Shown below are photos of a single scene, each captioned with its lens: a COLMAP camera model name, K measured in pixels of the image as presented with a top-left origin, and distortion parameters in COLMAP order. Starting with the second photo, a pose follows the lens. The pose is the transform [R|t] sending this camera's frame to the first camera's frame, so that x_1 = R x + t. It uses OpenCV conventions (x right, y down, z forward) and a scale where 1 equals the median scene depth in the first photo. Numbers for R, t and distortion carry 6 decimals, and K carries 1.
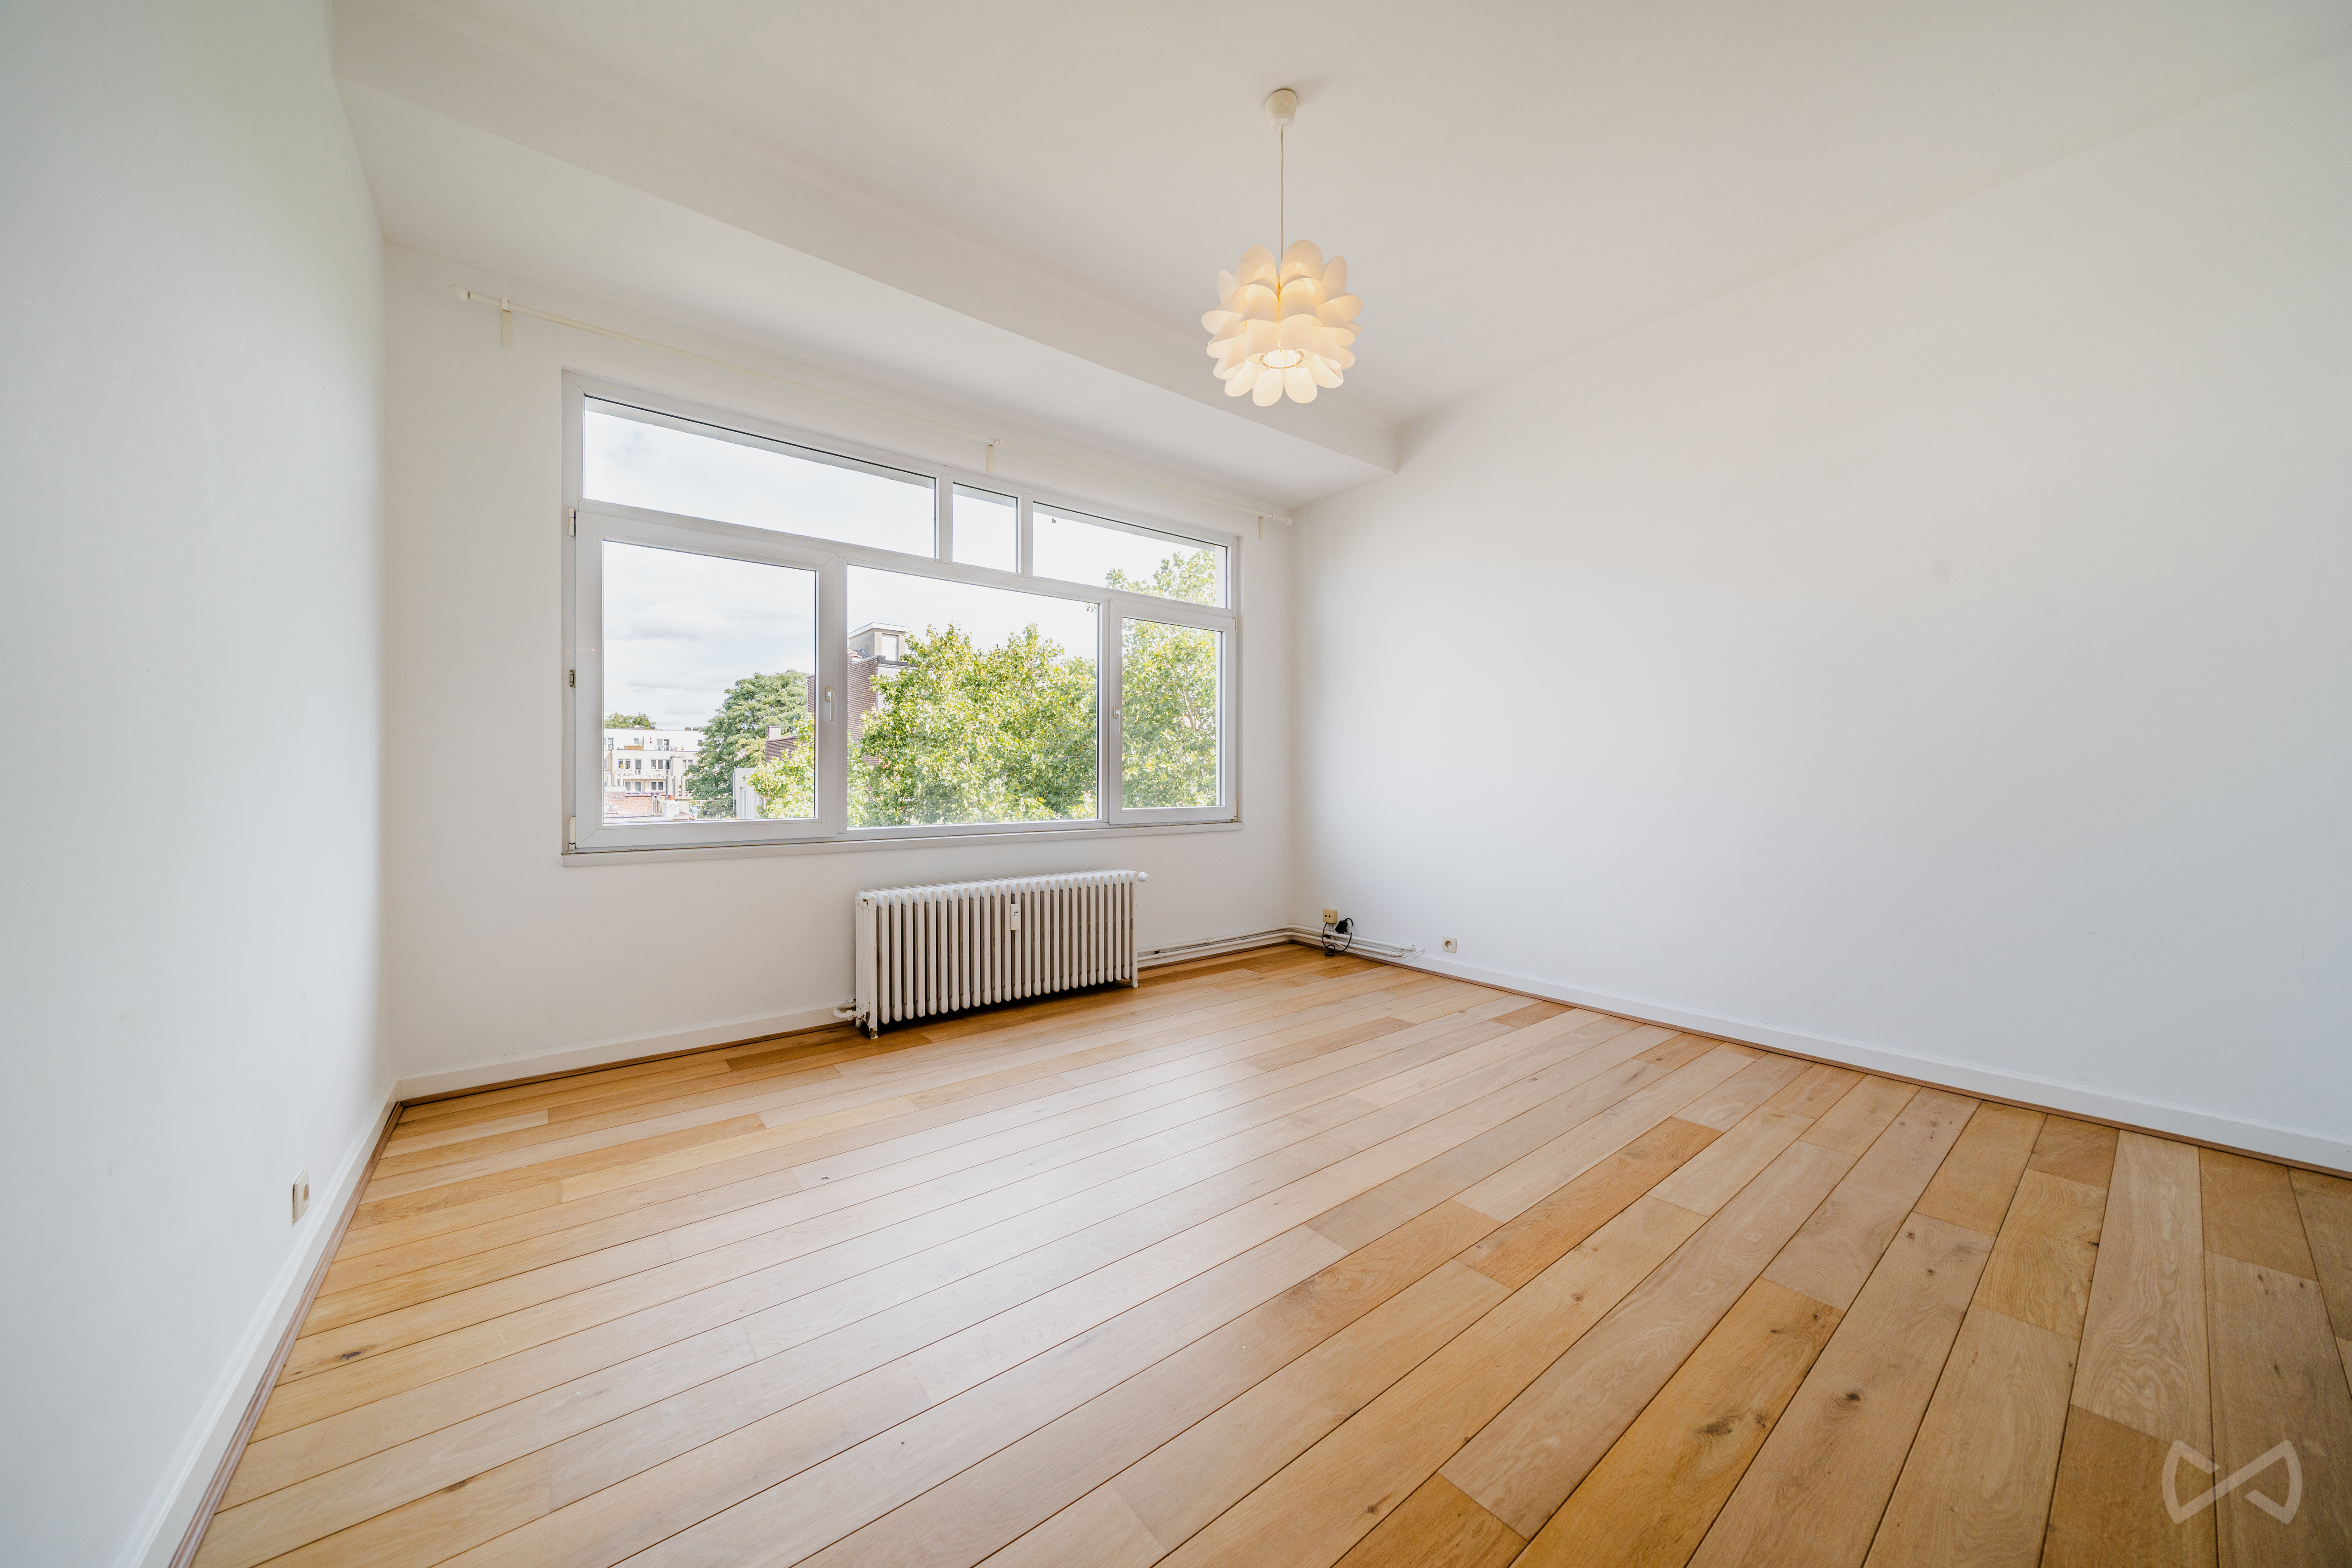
lens RADIAL K [[801.7, 0, 1163.8], [0, 801.7, 781.2], [0, 0, 1]] dist [-0.000669, -0.000129]
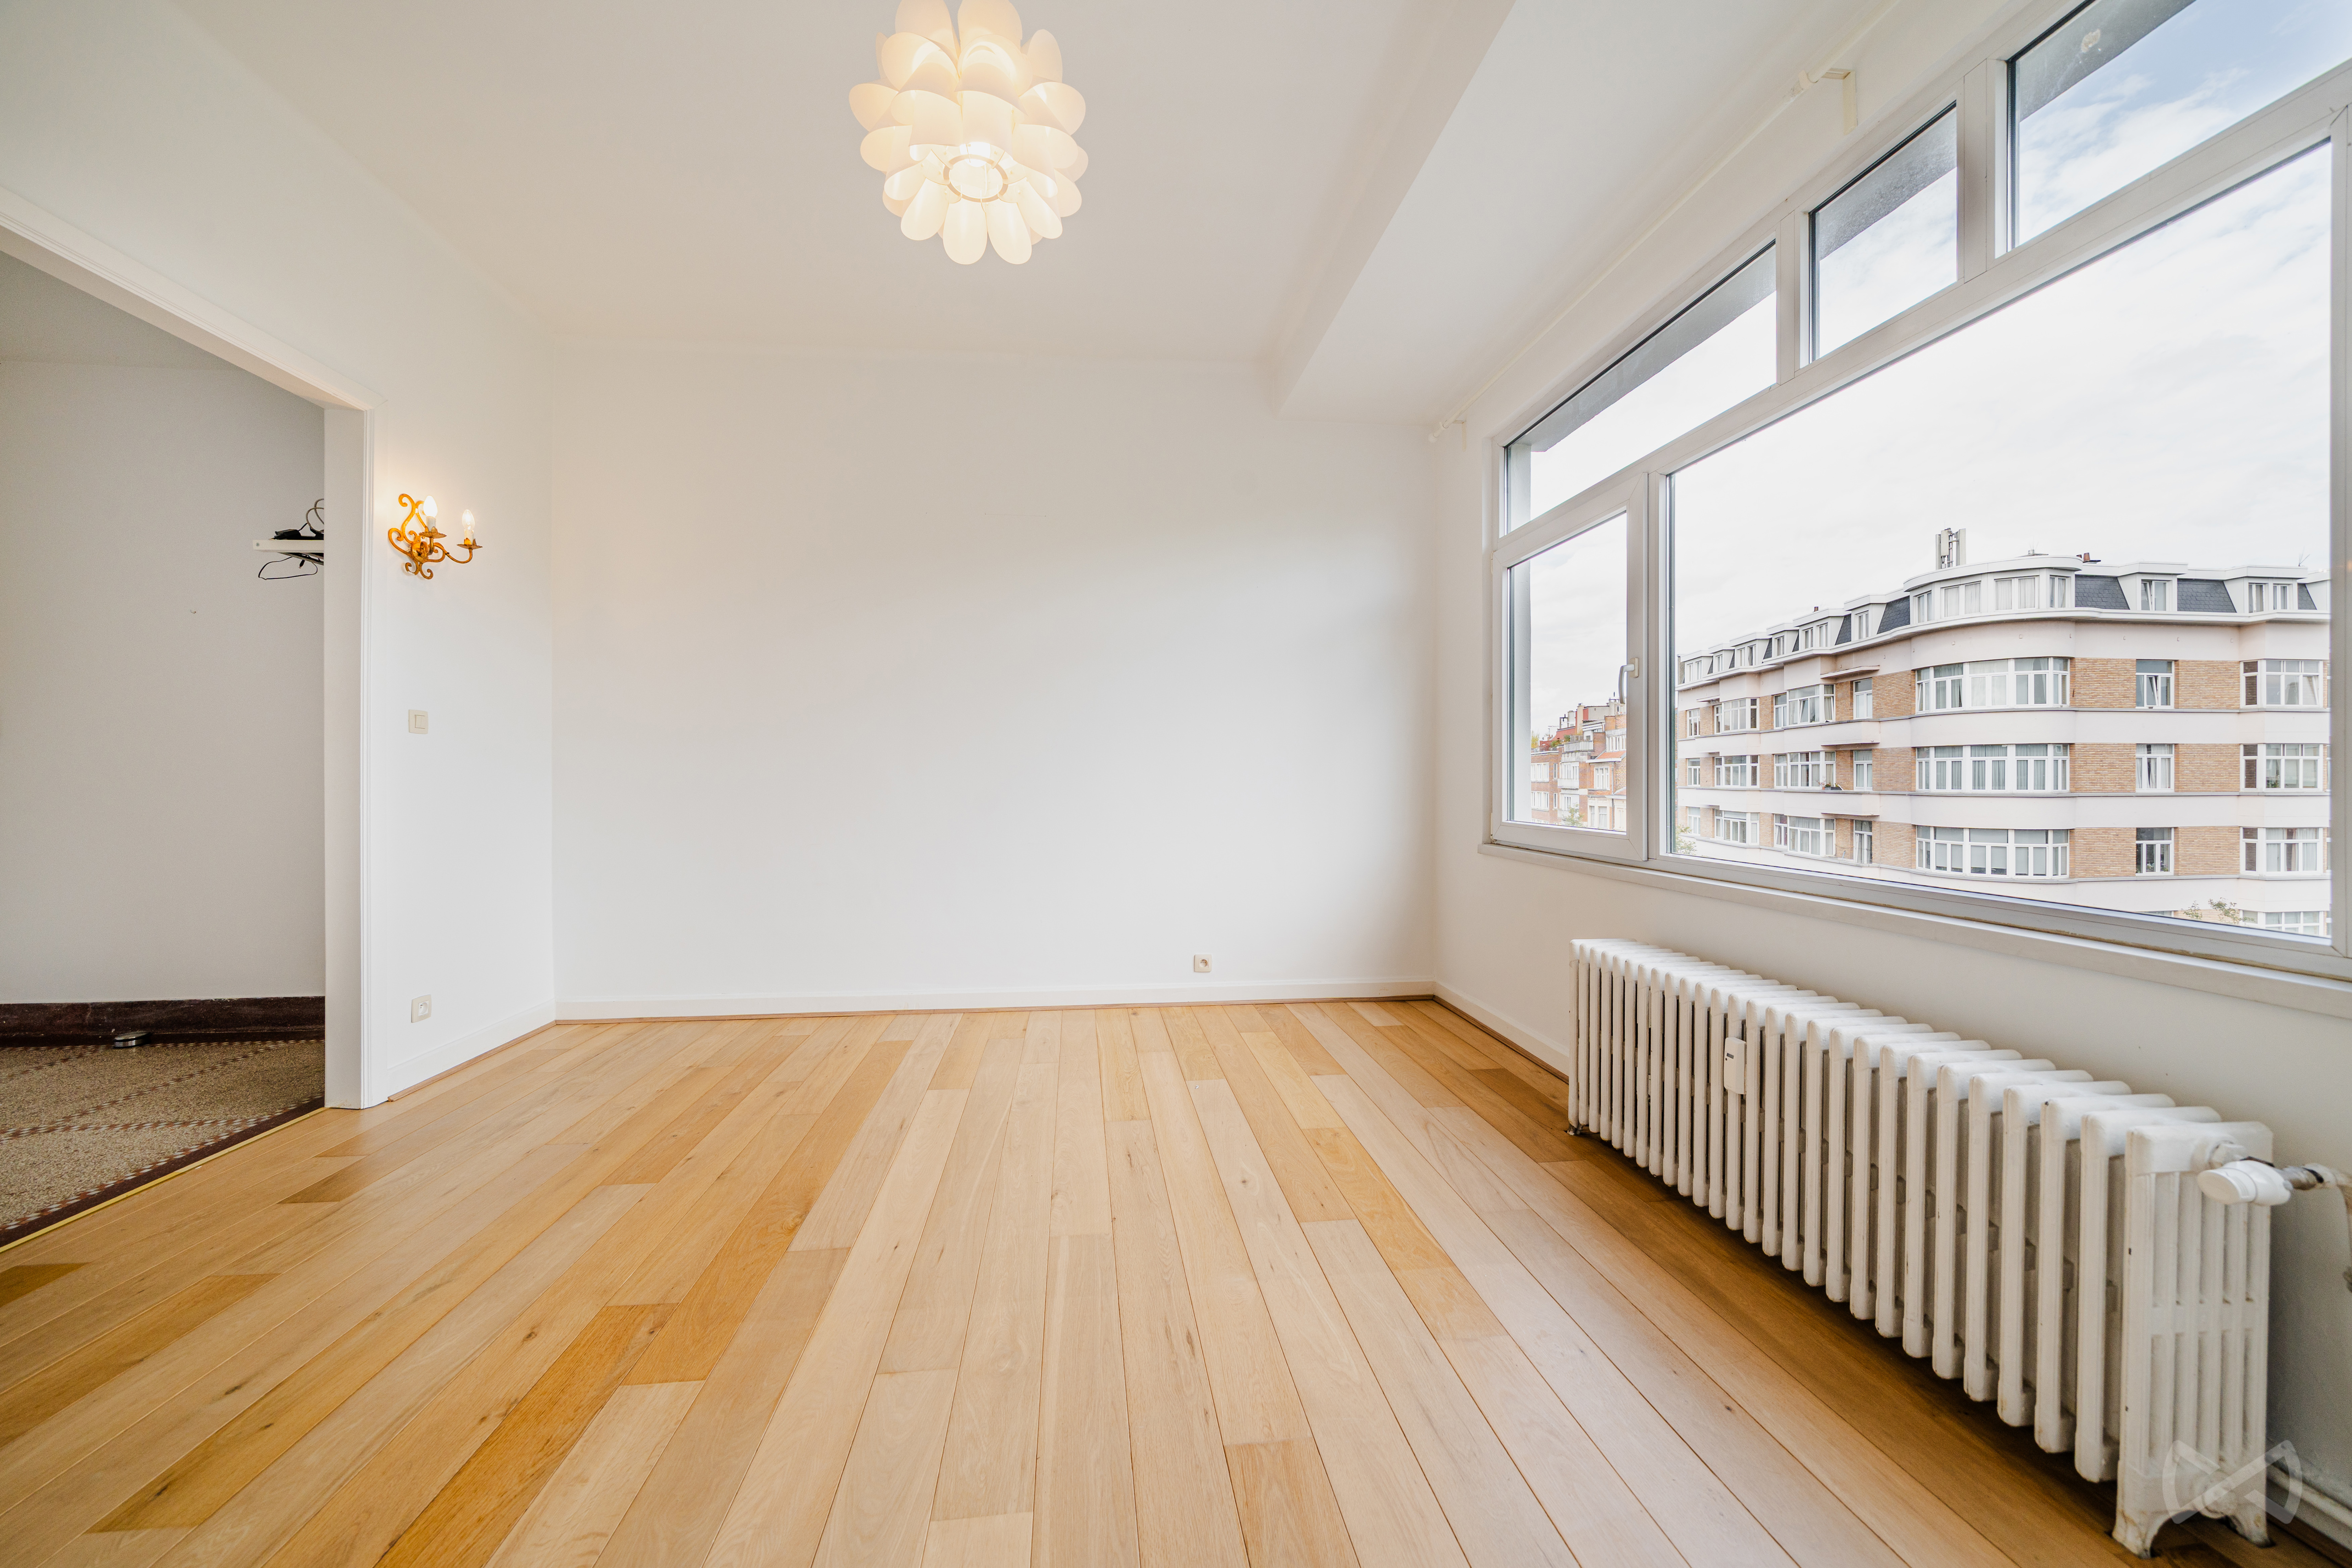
lens RADIAL K [[793.4, 0, 1170.4], [0, 793.4, 784.2], [0, 0, 1]] dist [-0.002899, -0.000201]
pose [[-0.518365, 0.007195, -0.855130, 0.417680], [-0.008068, 0.999879, 0.013303, -0.009890], [0.855122, 0.013795, -0.518244, 0.964159]]
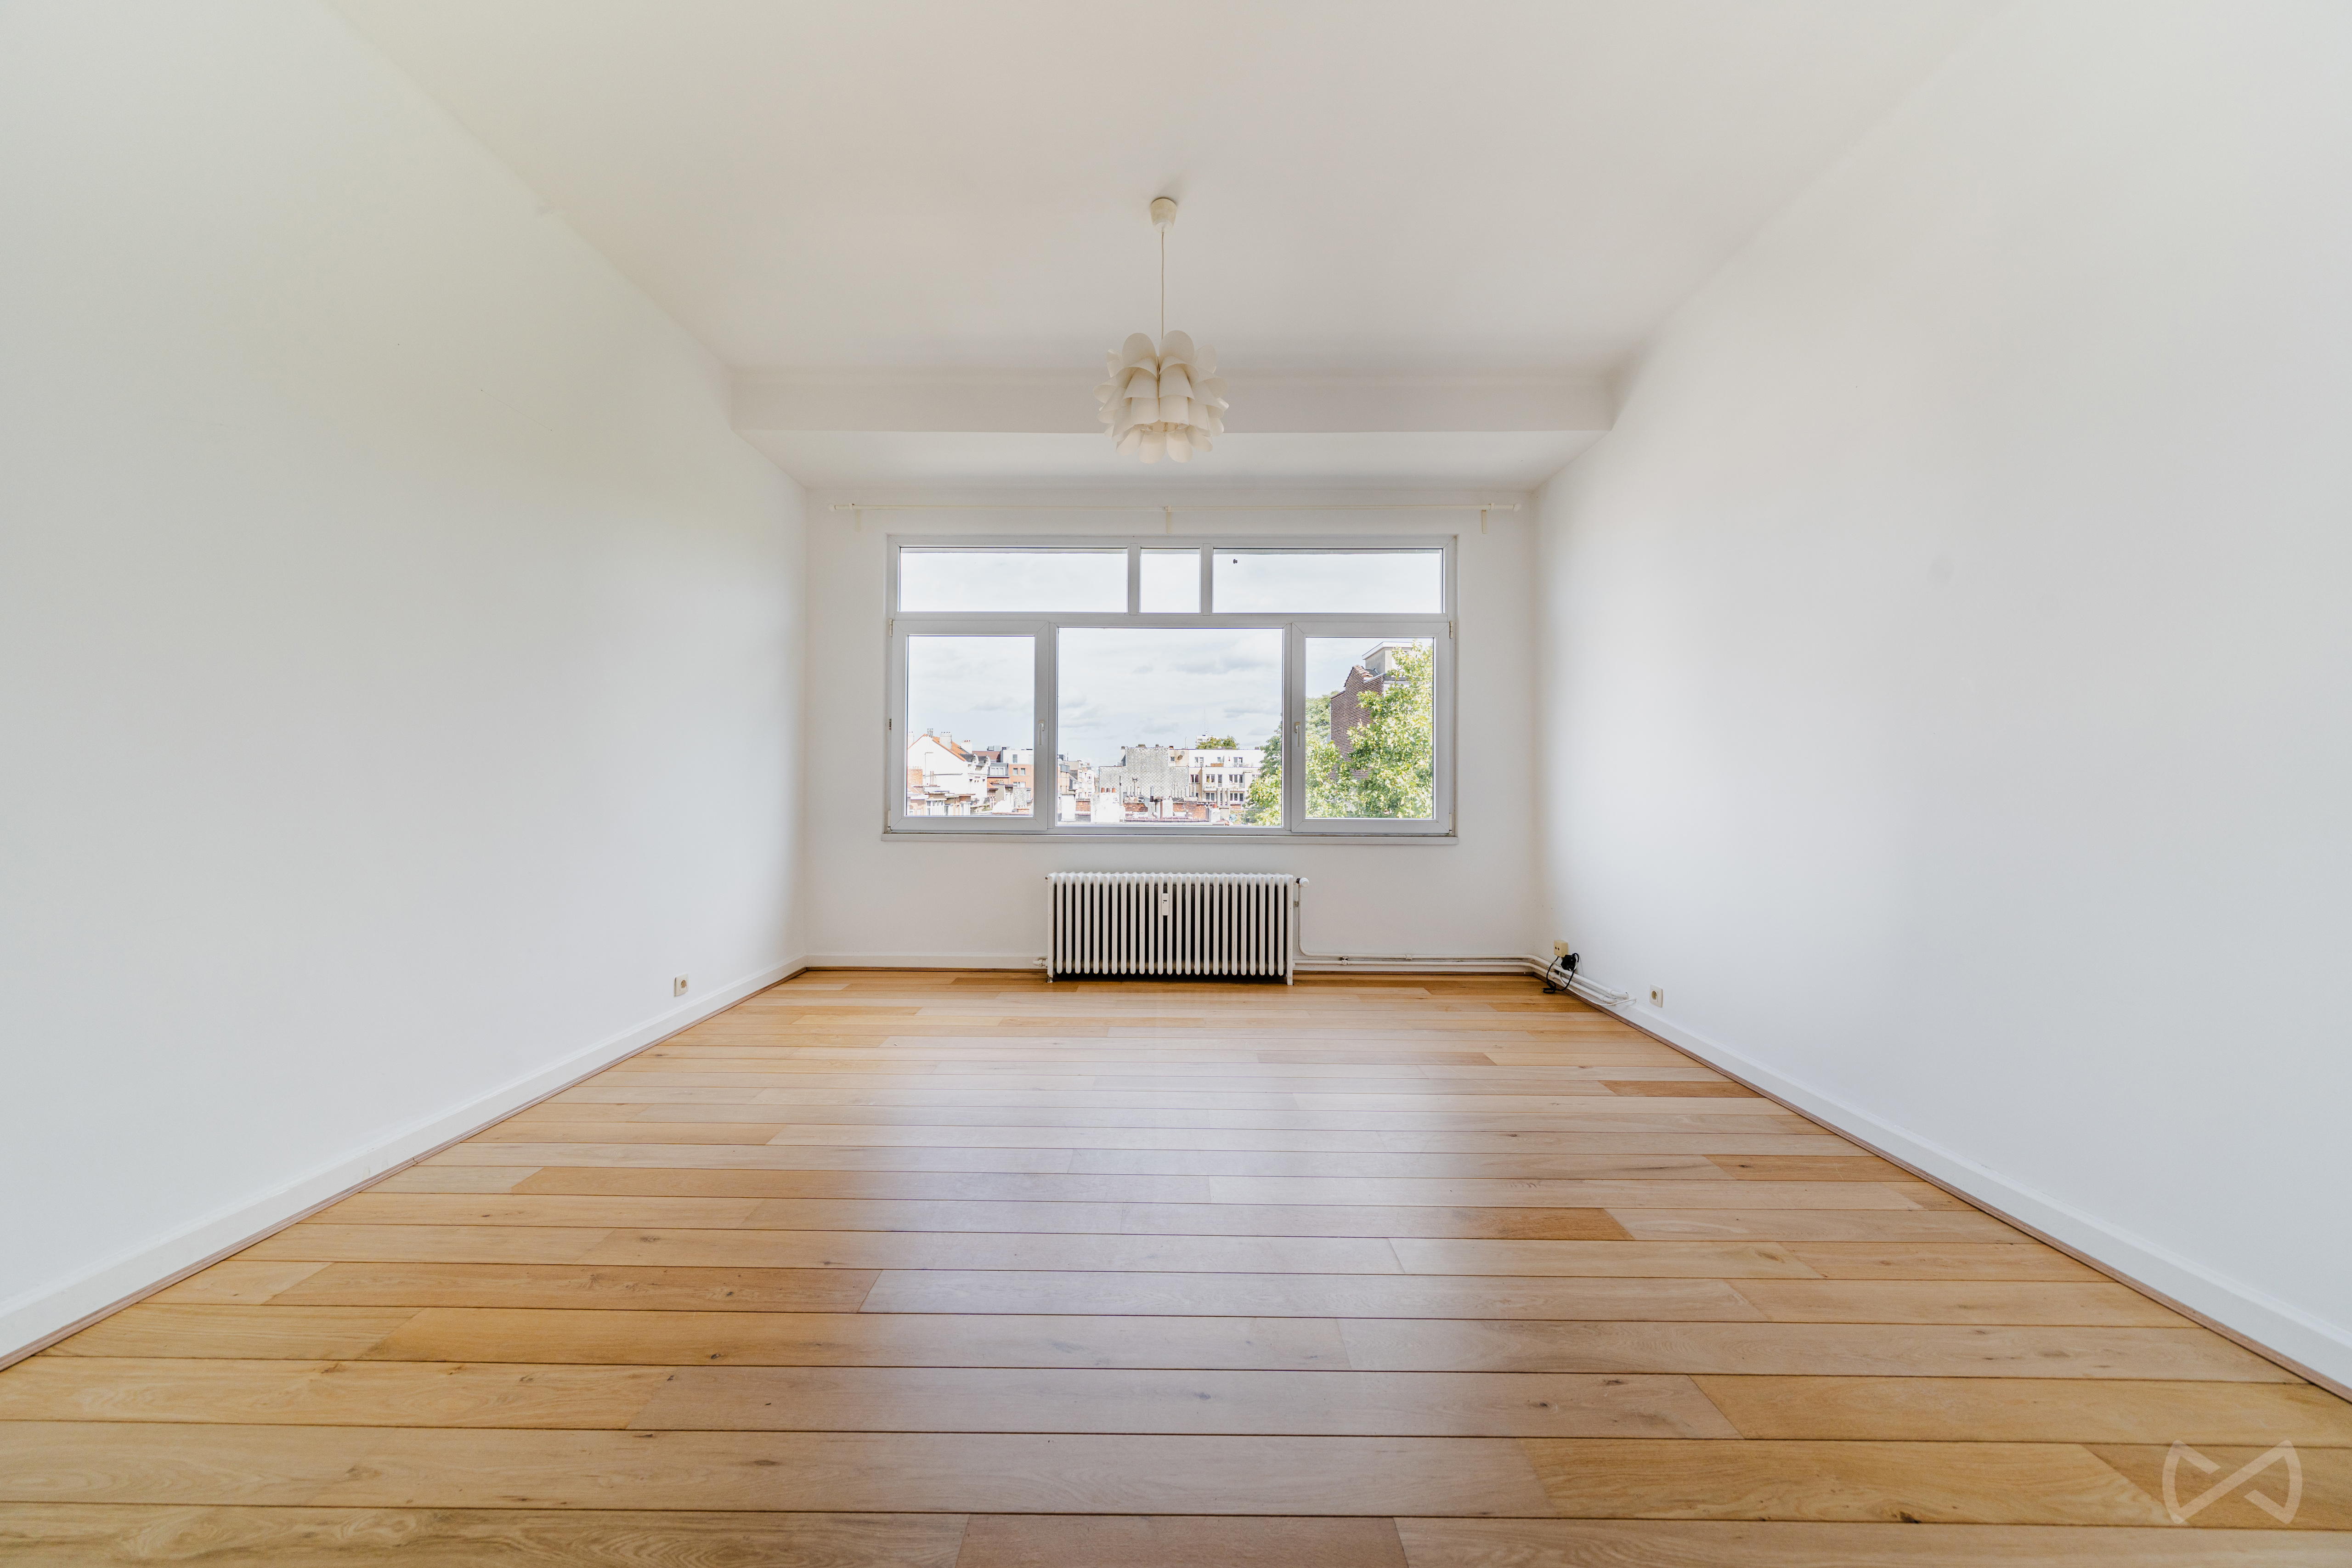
lens RADIAL K [[801.7, 0, 1163.8], [0, 801.7, 781.2], [0, 0, 1]] dist [-0.000669, -0.000129]
pose [[0.785014, -0.001842, -0.619475, 0.554979], [-0.008524, 0.999869, -0.013774, 0.002634], [0.619419, 0.016094, 0.784895, 0.062167]]
